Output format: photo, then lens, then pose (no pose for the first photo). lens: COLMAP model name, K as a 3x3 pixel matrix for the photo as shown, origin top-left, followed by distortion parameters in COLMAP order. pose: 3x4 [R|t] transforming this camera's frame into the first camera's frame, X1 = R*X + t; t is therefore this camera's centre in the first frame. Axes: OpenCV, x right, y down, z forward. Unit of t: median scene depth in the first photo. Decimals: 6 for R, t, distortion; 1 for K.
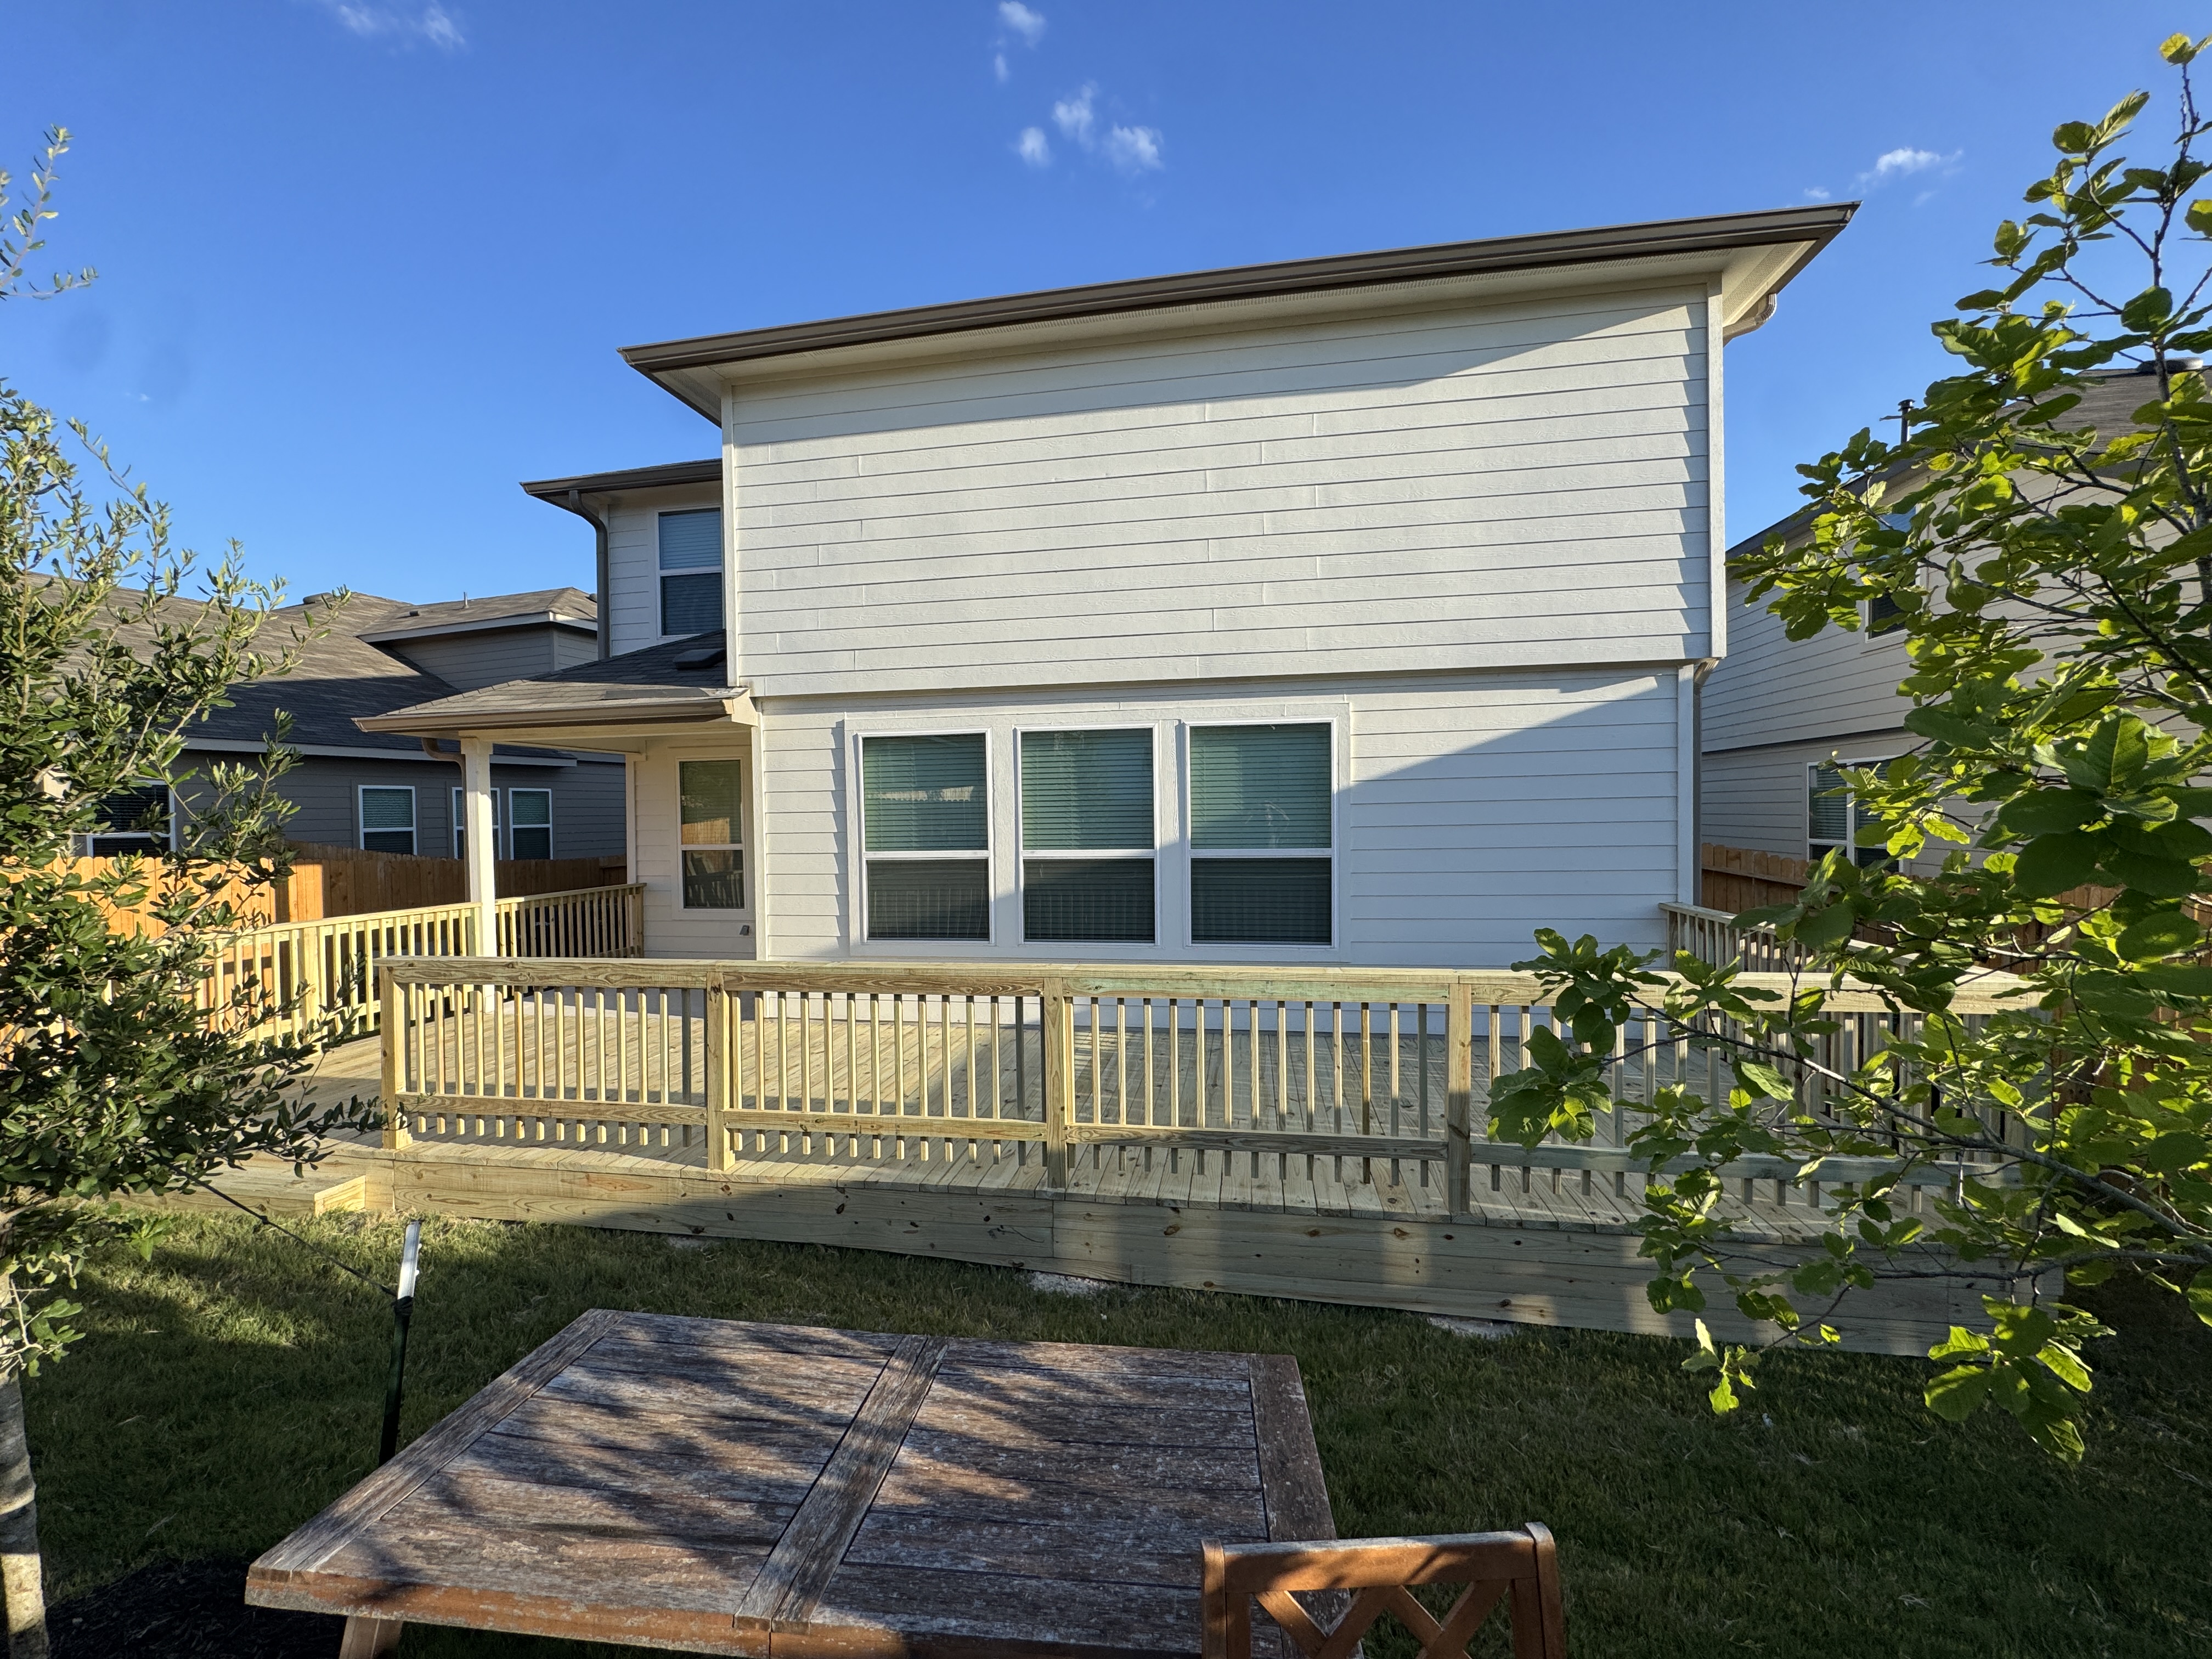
lens RADIAL K [[881.1, 0, 1112.4], [0, 881.1, 830.3], [0, 0, 1]] dist [0.001358, -0.000035]
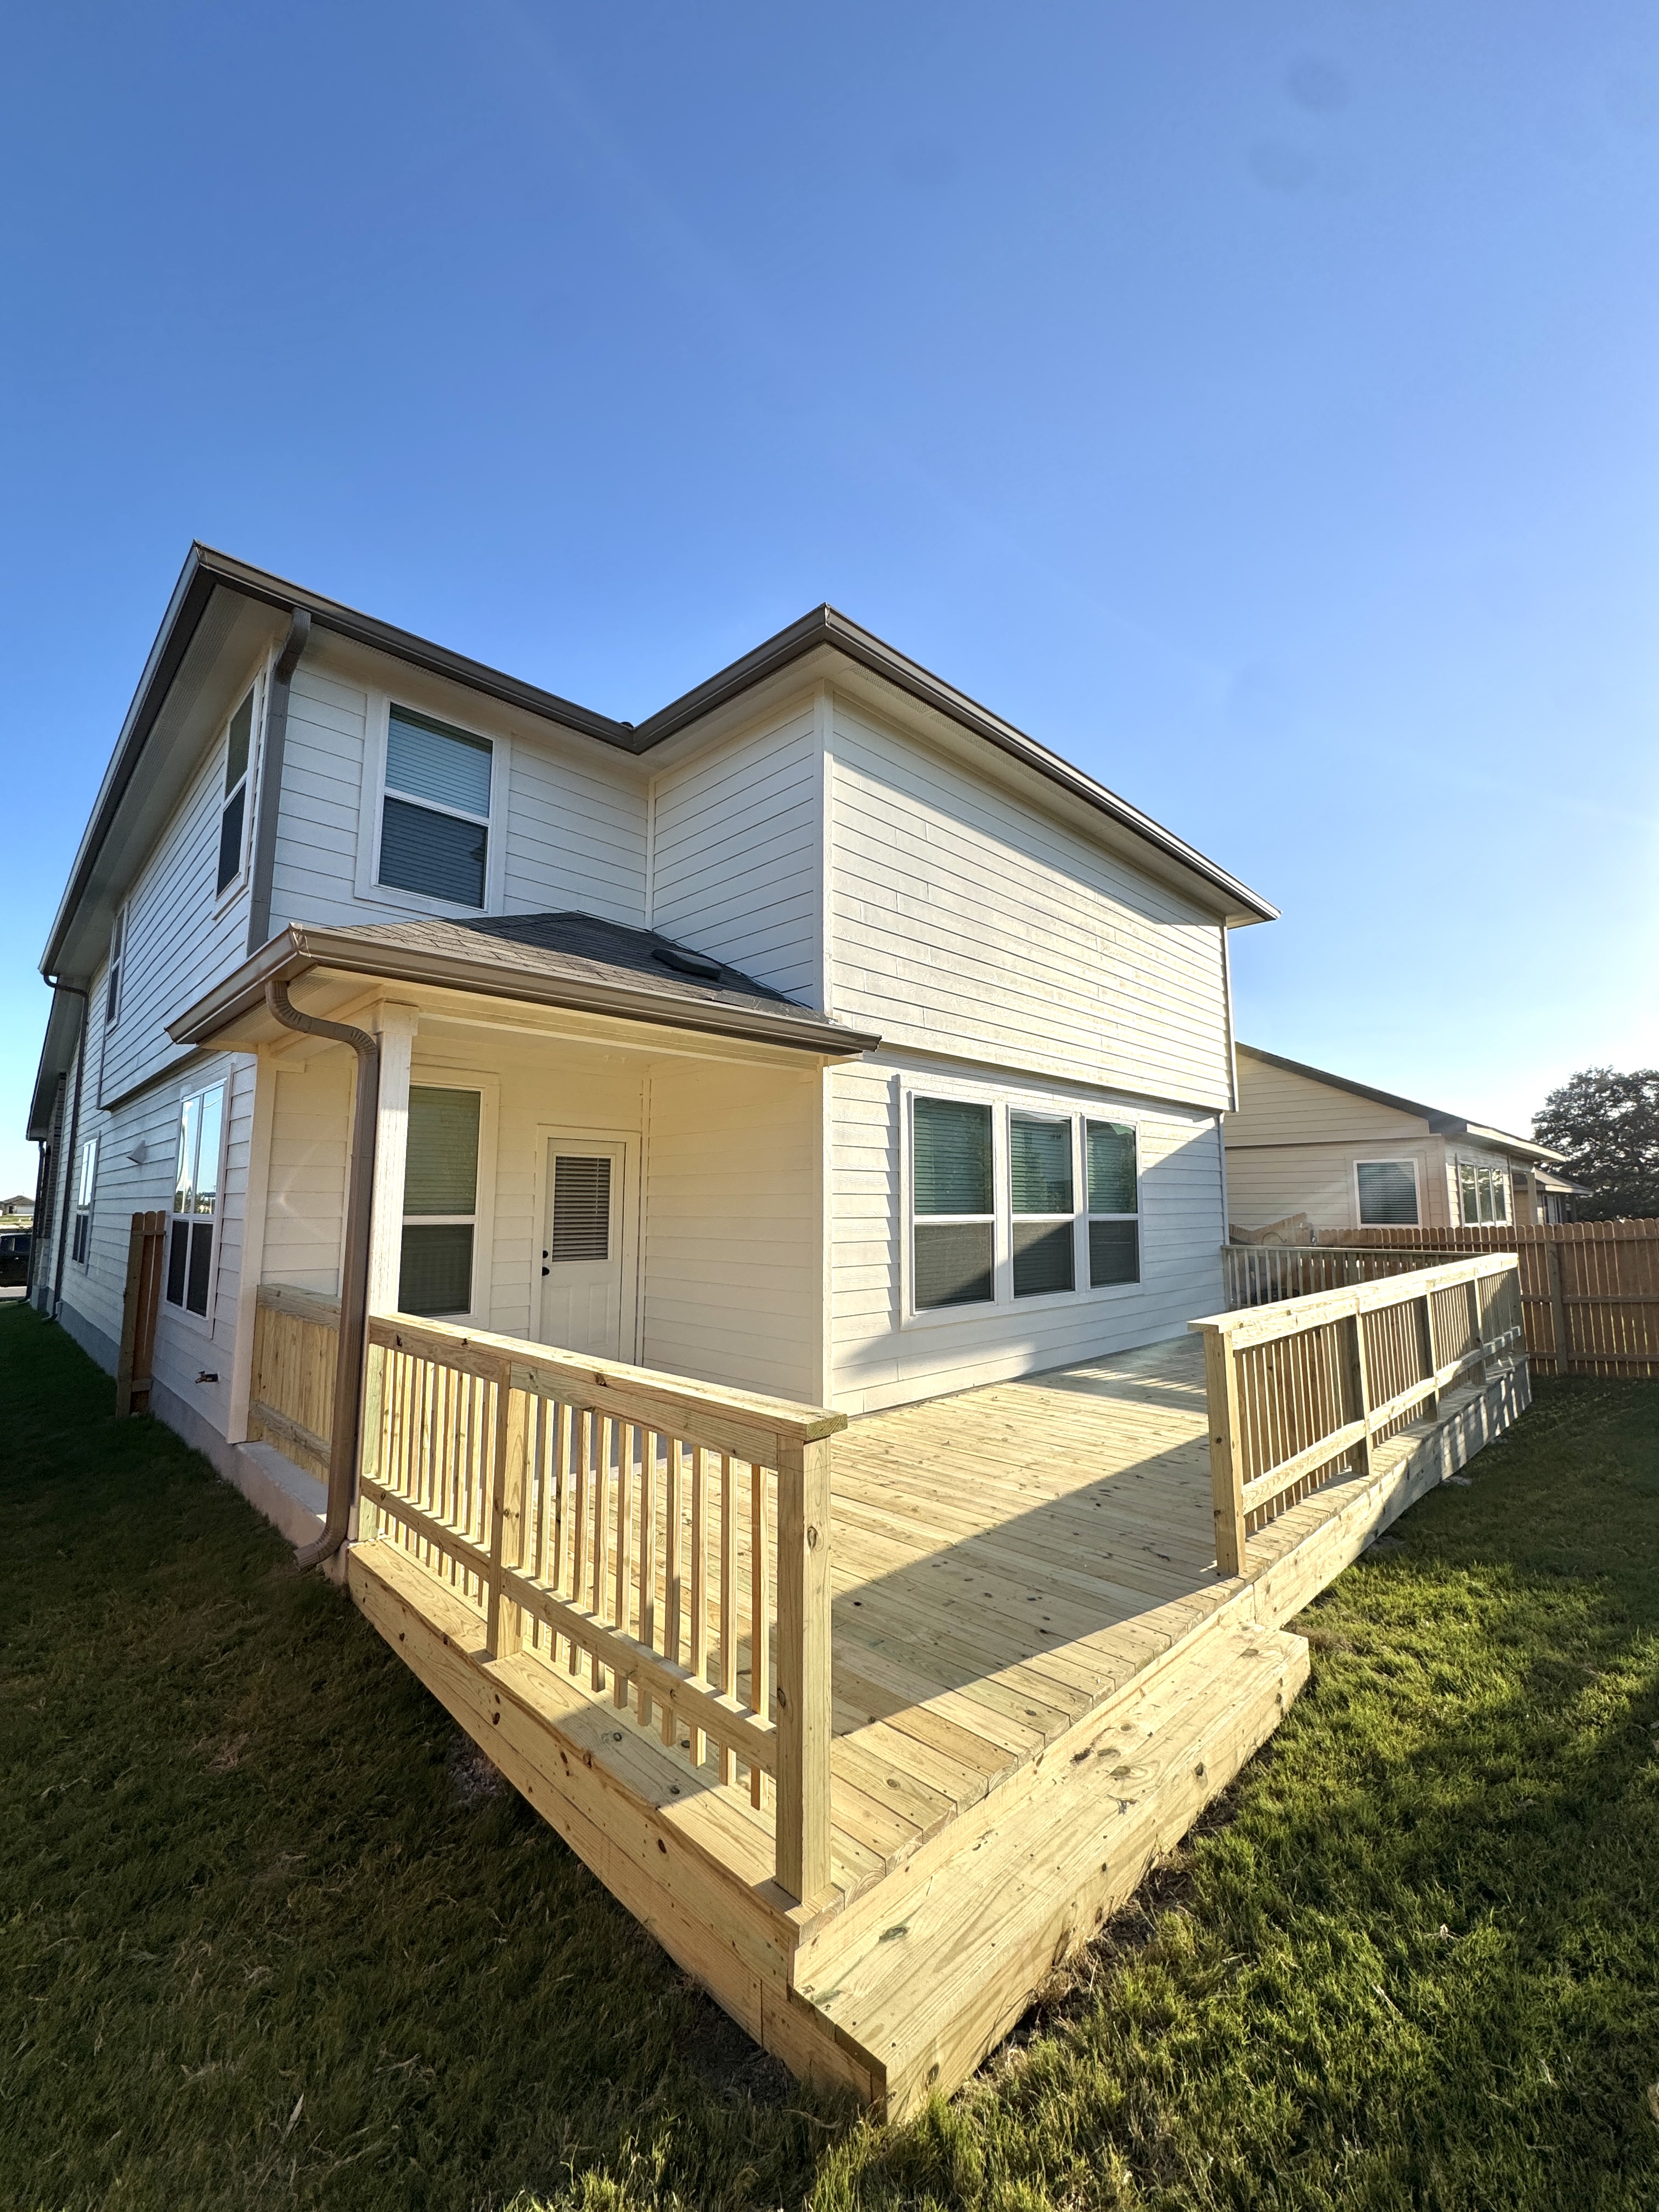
lens RADIAL K [[881.1, 0, 831.4], [0, 881.1, 1099.3], [0, 0, 1]] dist [0.001358, -0.000035]
pose [[0.578177, 0.113260, 0.808012, -1.176284], [0.006475, 0.989650, -0.143353, 0.037094], [-0.815885, 0.088115, 0.571460, 0.557512]]
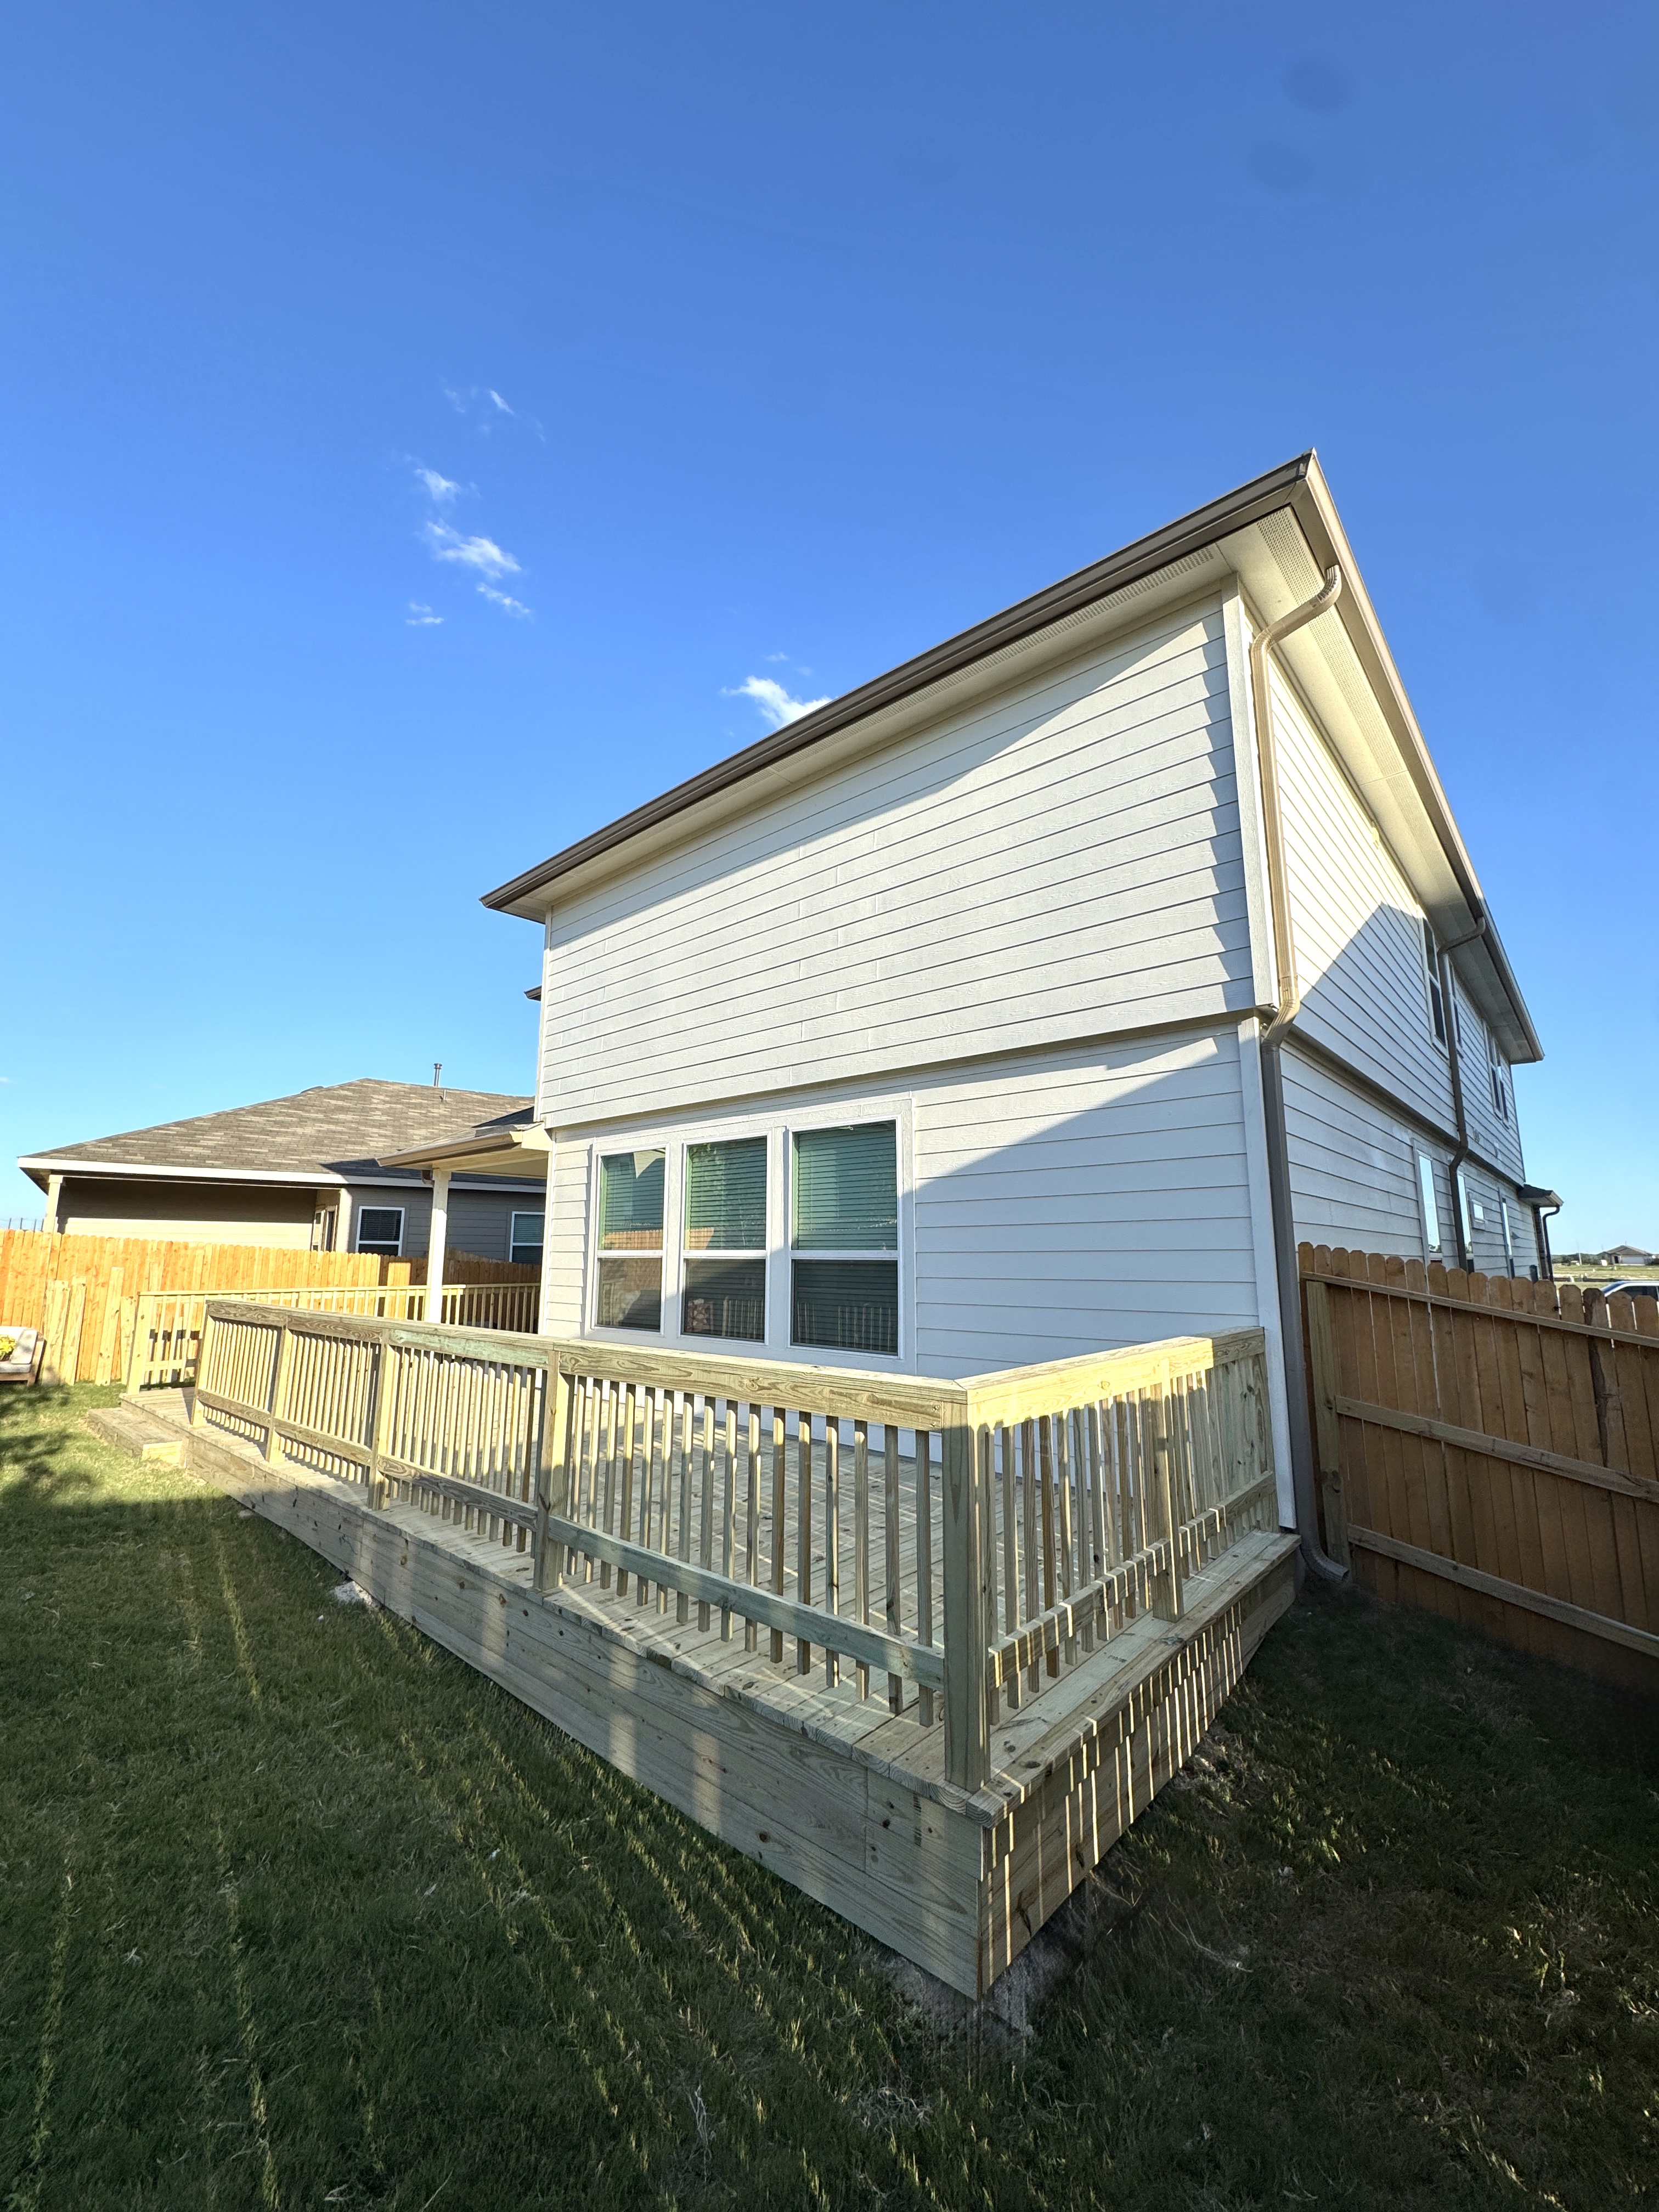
lens RADIAL K [[881.1, 0, 839.3], [0, 881.1, 1110.0], [0, 0, 1]] dist [0.001358, -0.000035]
pose [[0.851459, -0.067412, -0.520070, 0.681699], [-0.027004, 0.984752, -0.171856, 0.035302], [0.523725, 0.160372, 0.836656, 0.144527]]
